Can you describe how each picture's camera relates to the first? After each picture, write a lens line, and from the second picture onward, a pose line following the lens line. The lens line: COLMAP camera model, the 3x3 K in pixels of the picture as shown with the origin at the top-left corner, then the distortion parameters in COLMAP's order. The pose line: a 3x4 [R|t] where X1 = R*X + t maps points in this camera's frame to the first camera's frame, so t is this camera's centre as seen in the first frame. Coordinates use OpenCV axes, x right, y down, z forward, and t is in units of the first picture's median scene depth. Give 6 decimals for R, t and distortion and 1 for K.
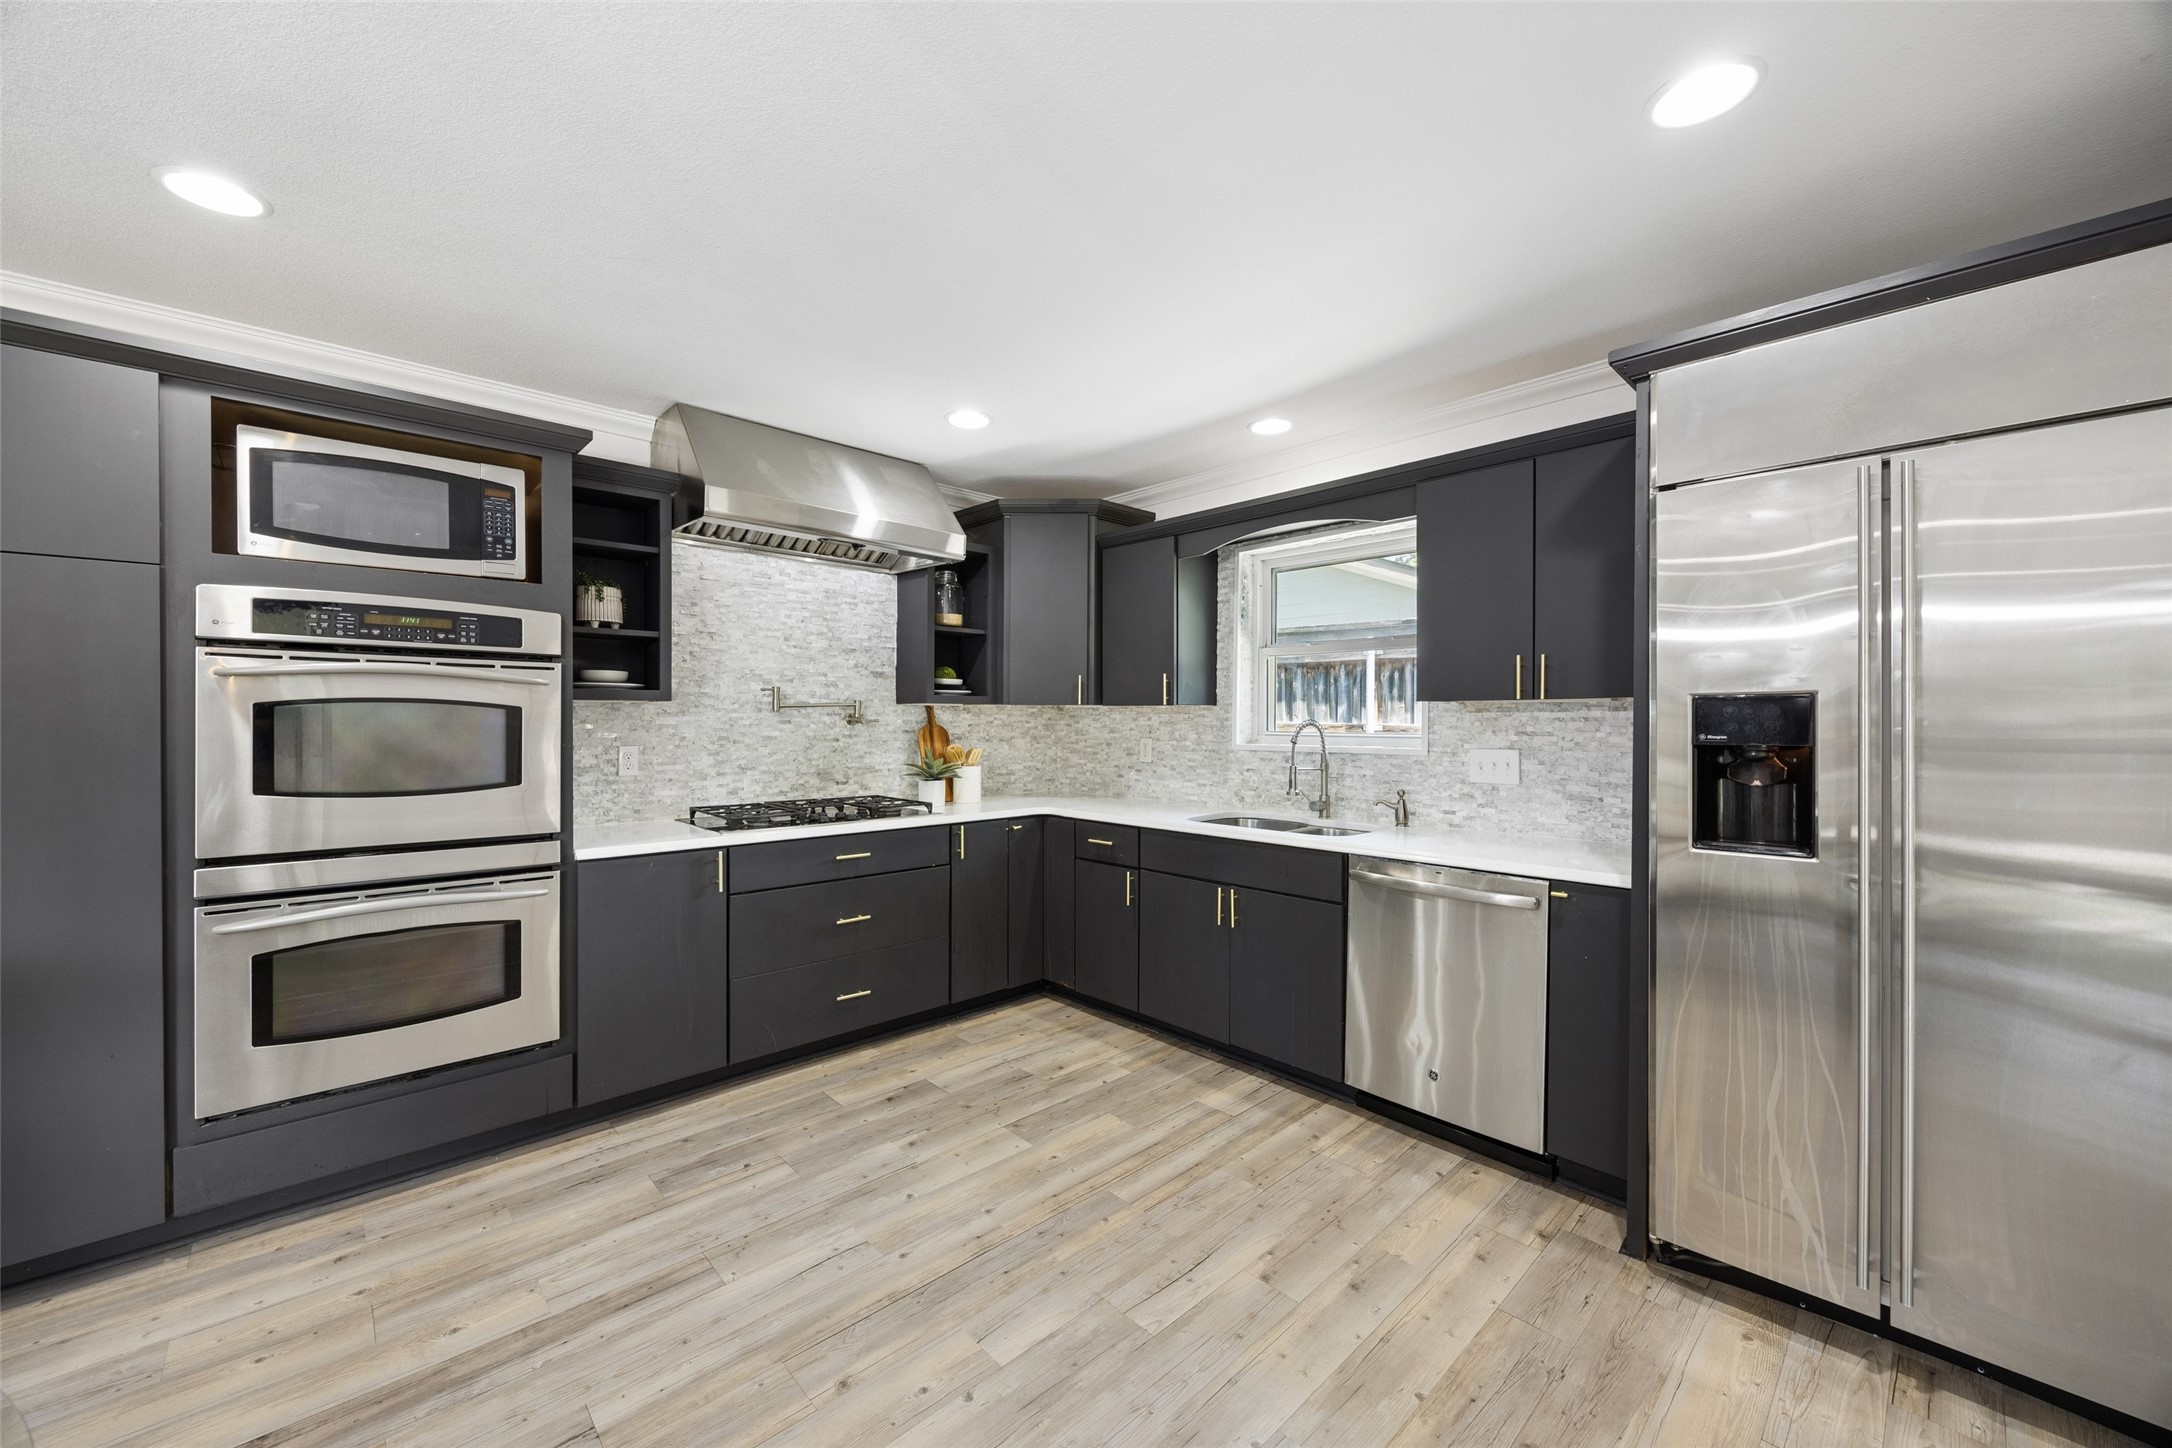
lens RADIAL K [[823.5, 0, 1078.7], [0, 823.5, 724.8], [0, 0, 1]] dist [-0.002345, -0.000488]
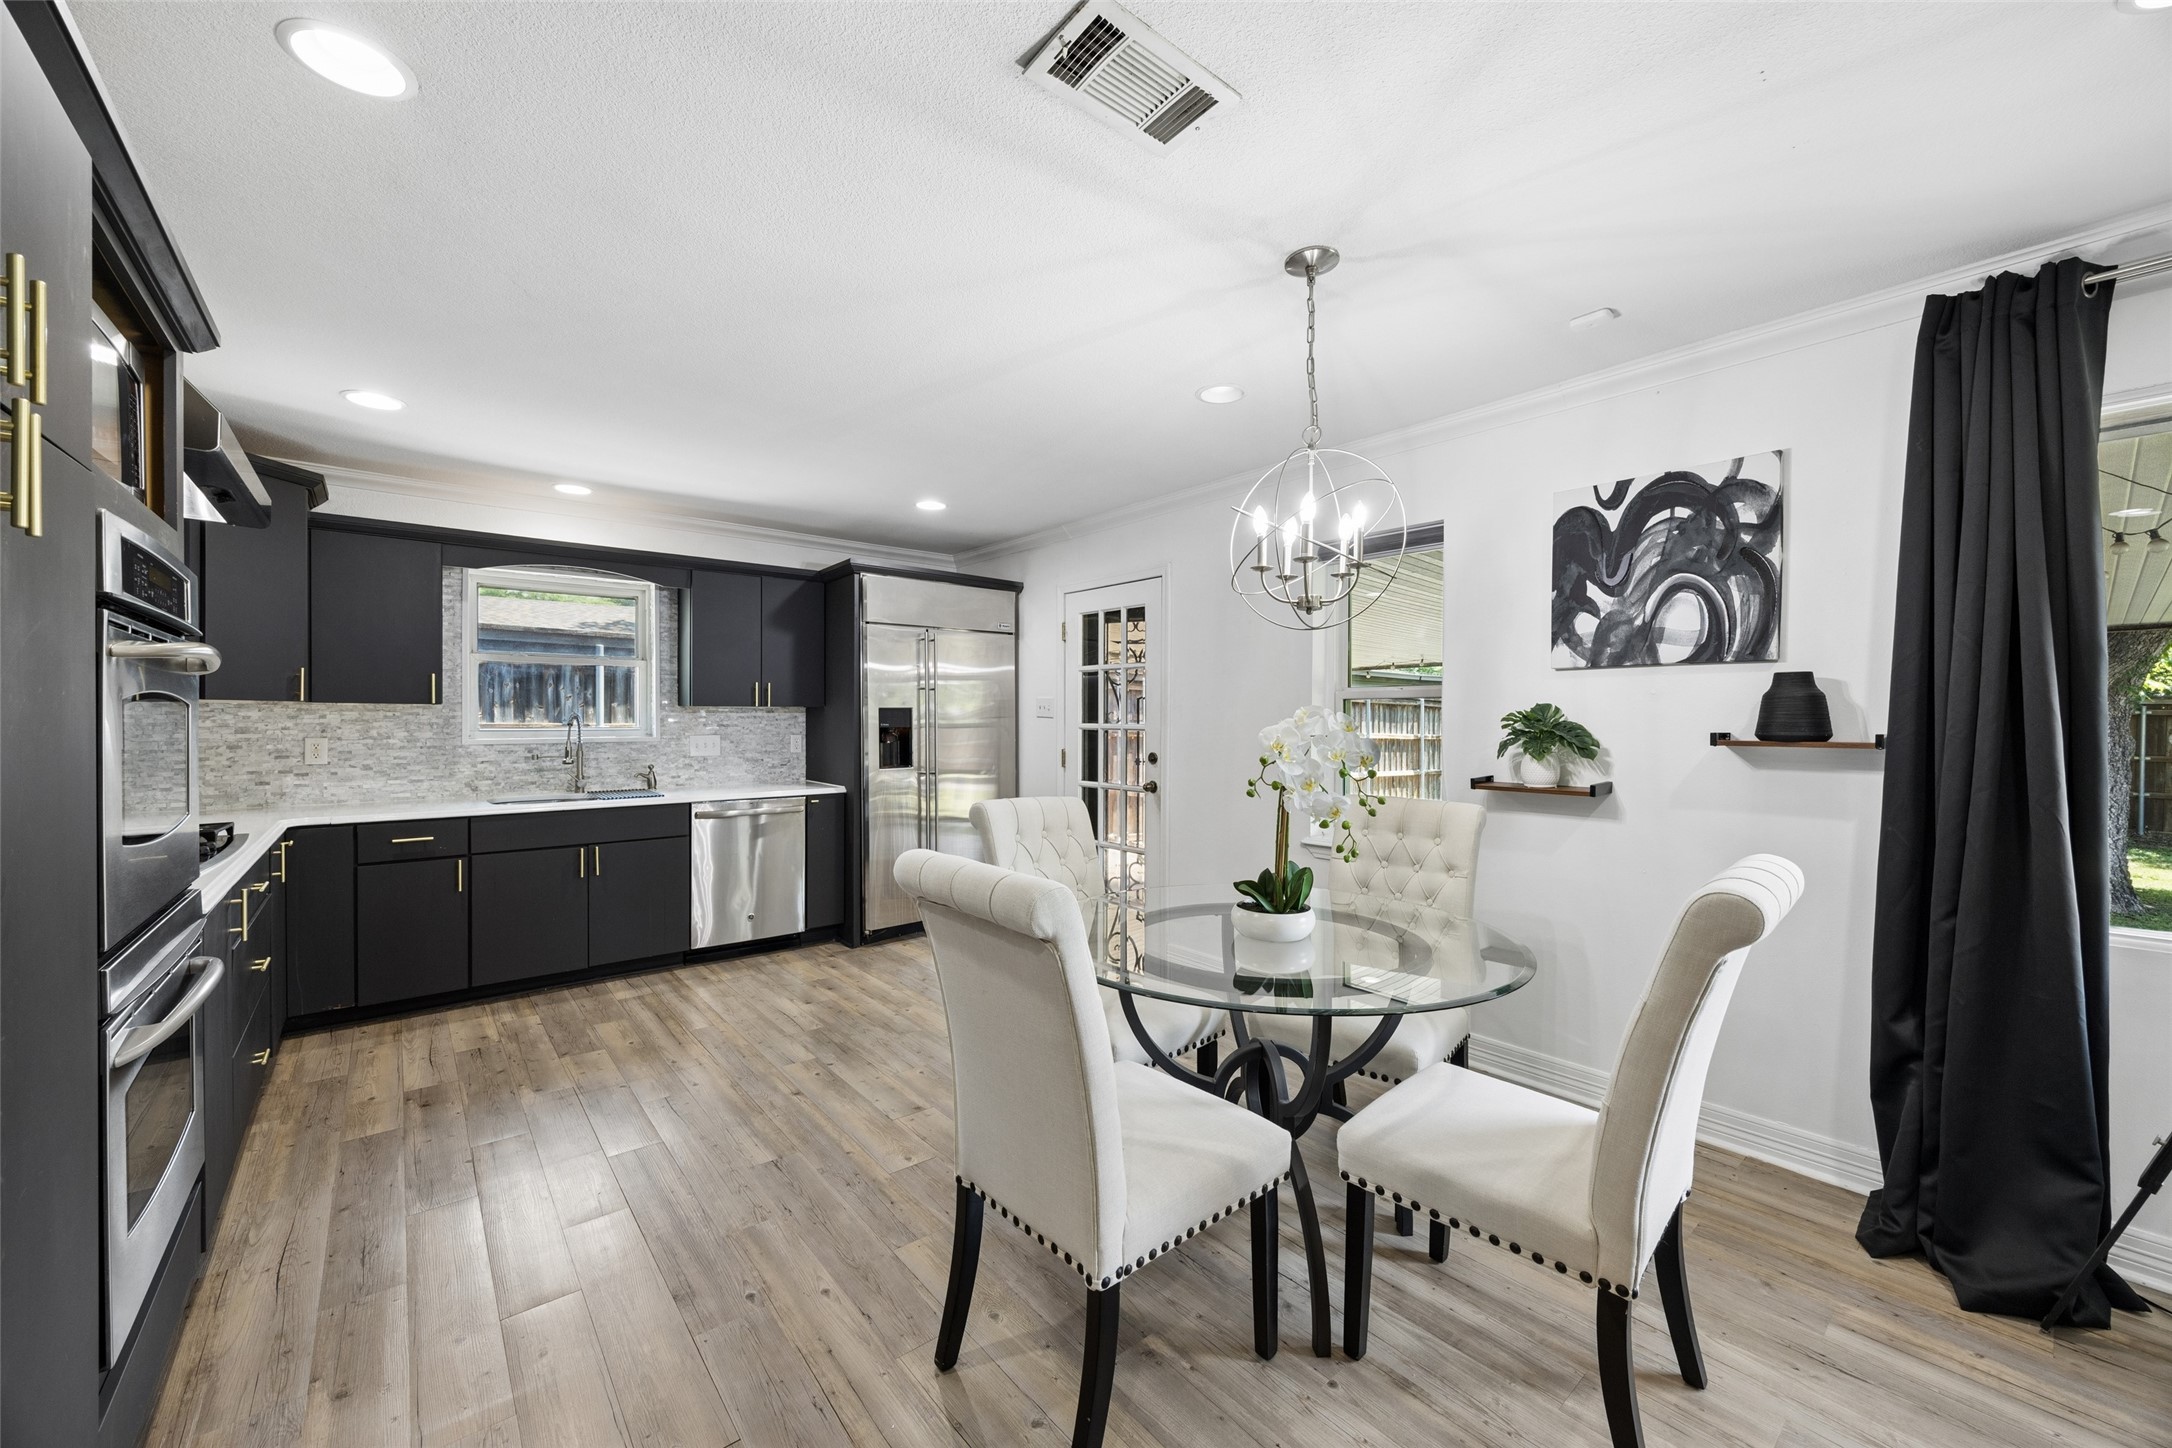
lens RADIAL K [[823.5, 0, 1080.0], [0, 823.5, 726.3], [0, 0, 1]] dist [-0.002345, -0.000488]
pose [[0.058102, -0.014645, 0.998203, -1.131972], [0.004771, 0.999885, 0.014392, -0.008369], [-0.998299, 0.003926, 0.058165, 0.157554]]
